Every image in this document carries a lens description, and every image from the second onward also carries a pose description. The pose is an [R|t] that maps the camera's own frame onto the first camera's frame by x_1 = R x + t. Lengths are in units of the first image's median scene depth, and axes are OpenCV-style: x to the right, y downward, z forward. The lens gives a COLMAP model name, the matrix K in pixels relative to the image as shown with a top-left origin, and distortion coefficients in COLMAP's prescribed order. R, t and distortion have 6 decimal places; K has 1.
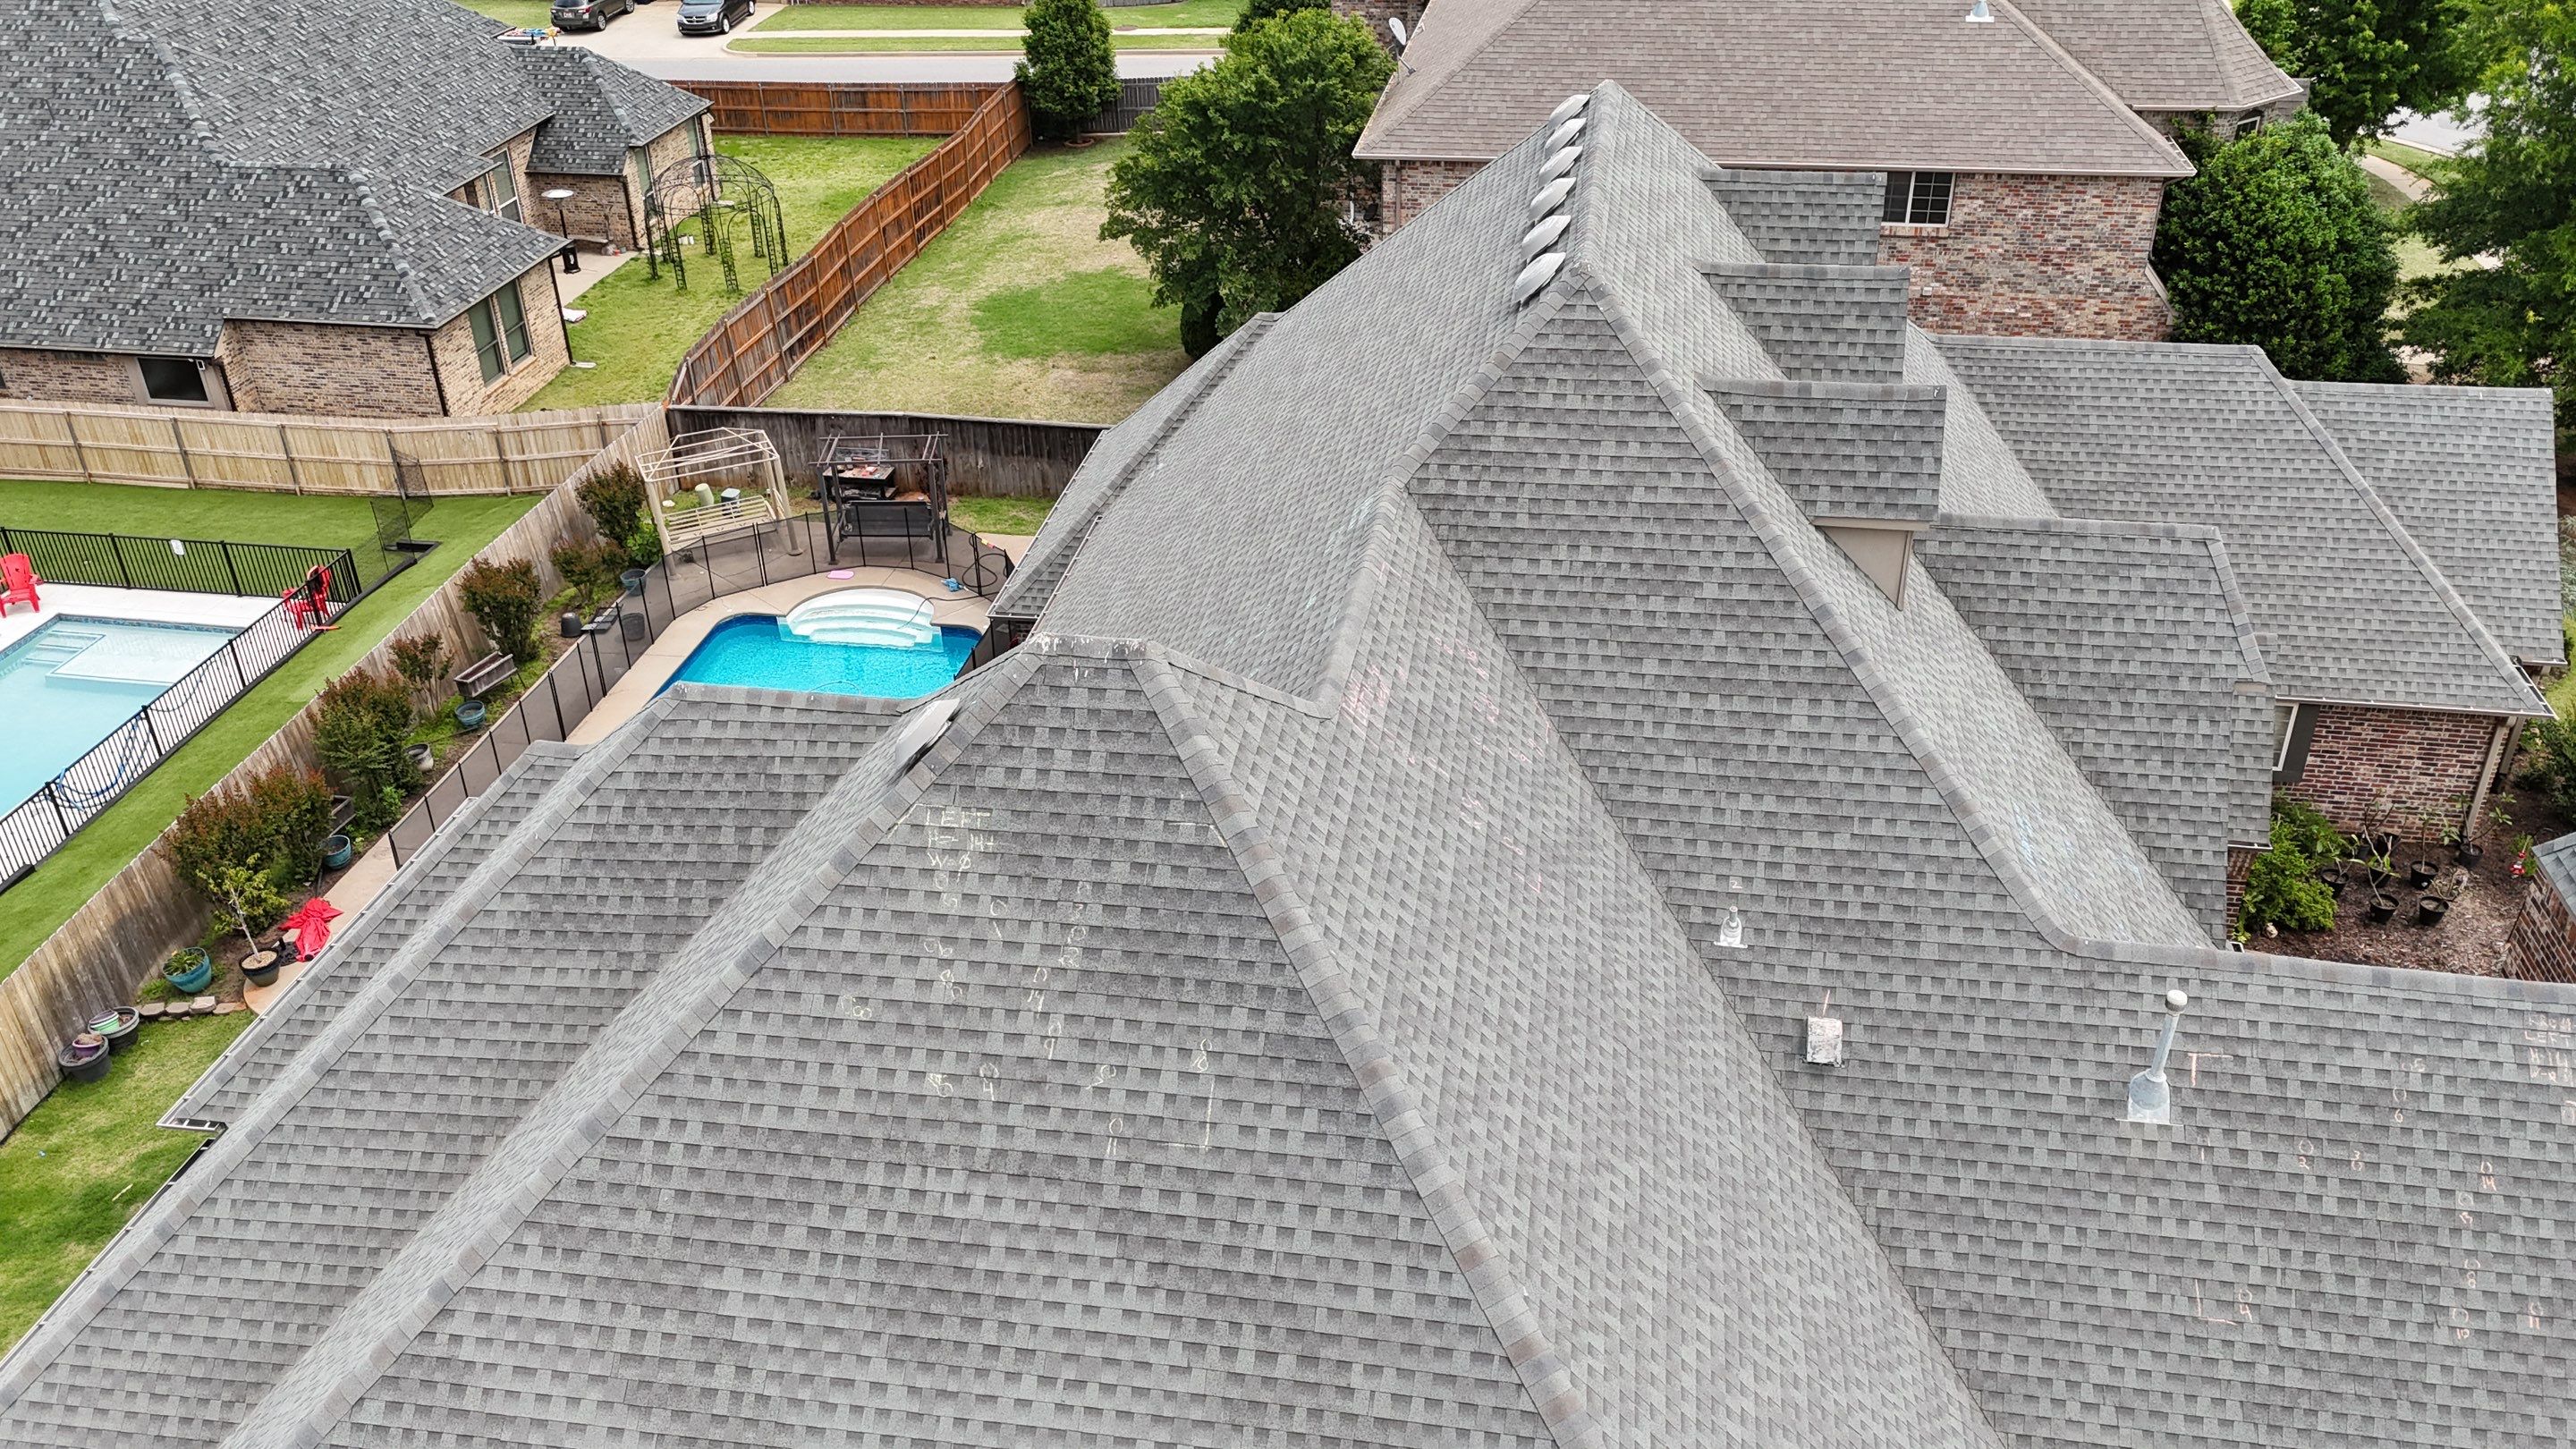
lens RADIAL K [[2045.0, 0, 1288.0], [0, 2045.0, 724.5], [0, 0, 1]] dist [0.083686, -0.084514]
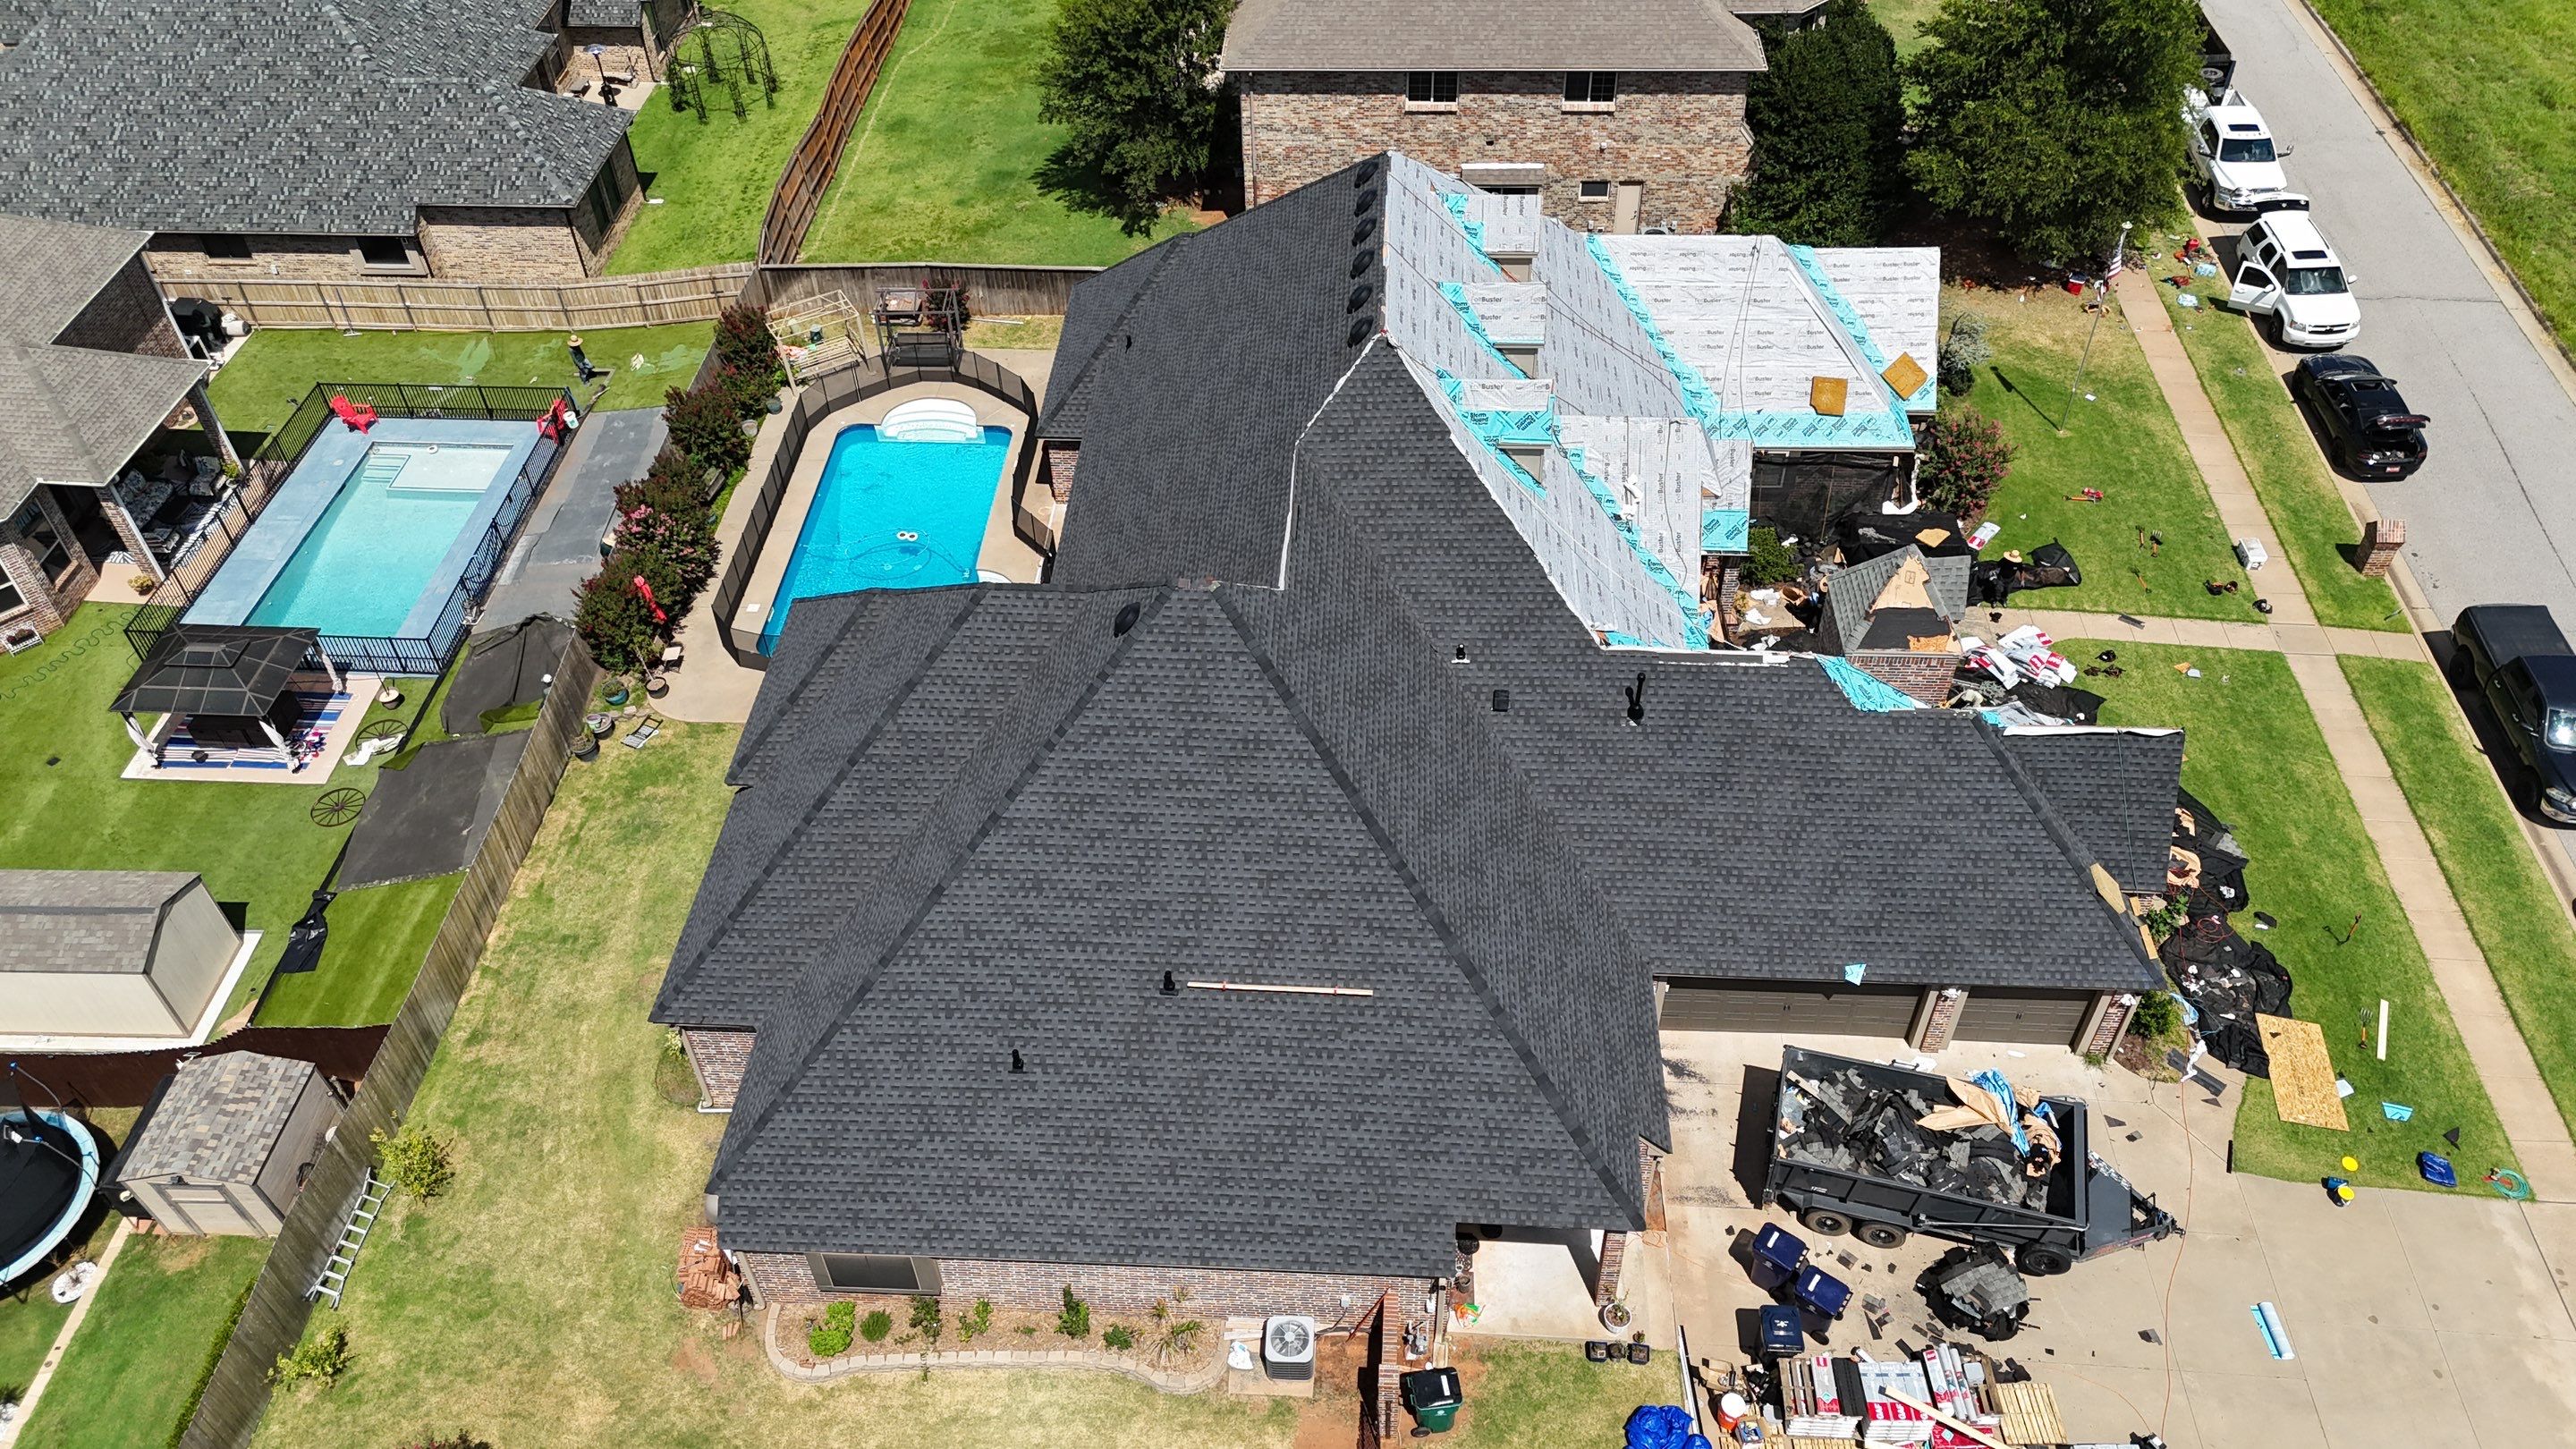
lens RADIAL K [[1949.7, 0, 1288.0], [0, 1949.7, 724.5], [0, 0, 1]] dist [0.004764, -0.006198]
pose [[0.994165, -0.079205, 0.073232, -0.051662], [0.060454, 0.971342, 0.229868, -0.121877], [-0.089341, -0.224099, 0.970463, -0.402942]]
